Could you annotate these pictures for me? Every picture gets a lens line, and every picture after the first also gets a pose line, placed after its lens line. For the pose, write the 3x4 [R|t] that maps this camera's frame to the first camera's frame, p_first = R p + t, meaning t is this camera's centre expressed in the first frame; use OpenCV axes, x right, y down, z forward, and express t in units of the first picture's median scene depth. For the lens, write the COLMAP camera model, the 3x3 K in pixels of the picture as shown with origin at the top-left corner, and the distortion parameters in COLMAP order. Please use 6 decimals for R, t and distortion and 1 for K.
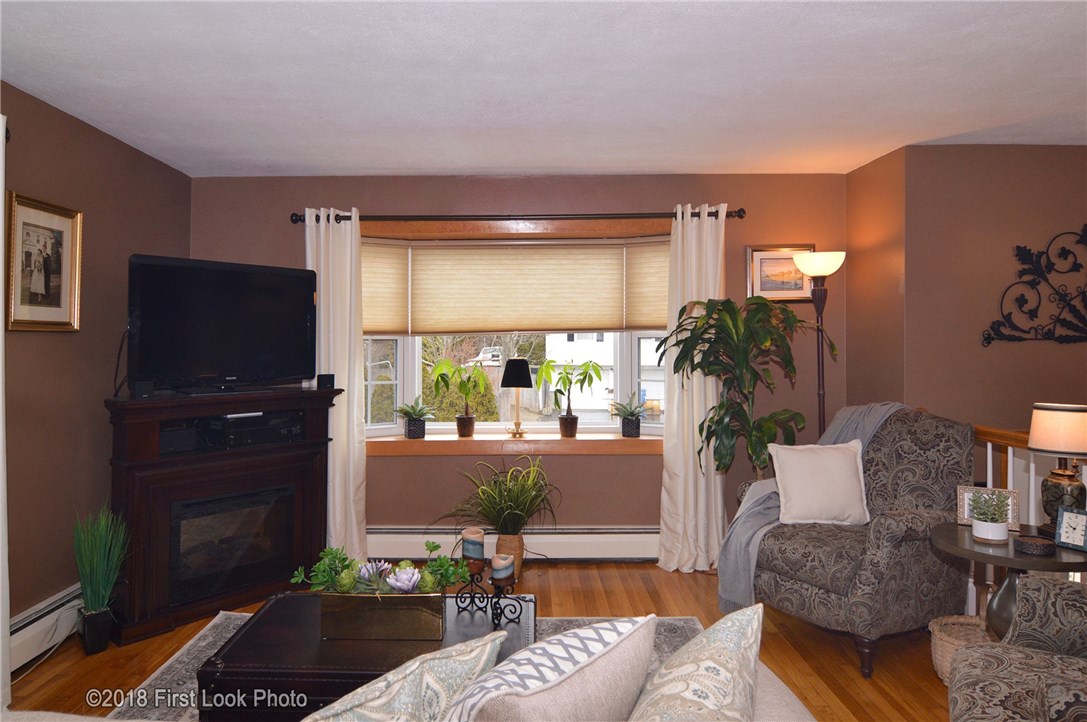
lens RADIAL K [[705.4, 0, 543.4], [0, 705.4, 346.1], [0, 0, 1]] dist [-0.004435, -0.001371]
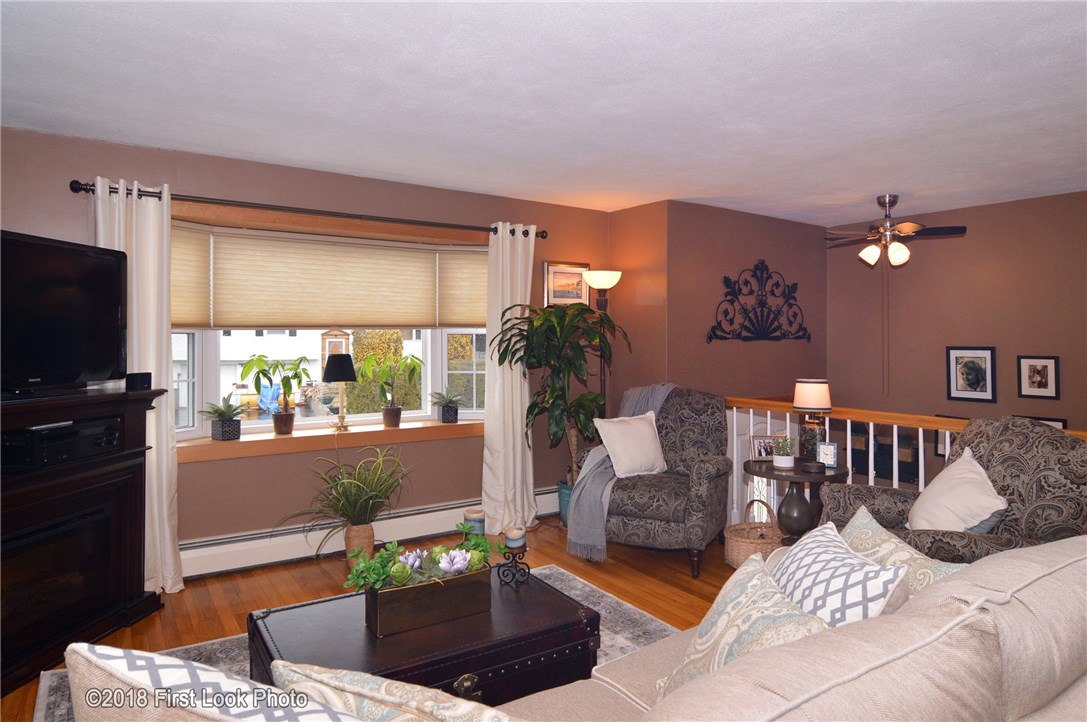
lens RADIAL K [[651.8, 0, 541.4], [0, 651.8, 334.1], [0, 0, 1]] dist [0.003743, 0.000255]
pose [[0.826638, 0.010413, 0.562638, -0.356378], [-0.004322, 0.999917, -0.012156, -0.000154], [-0.562718, 0.007617, 0.826614, 0.060650]]
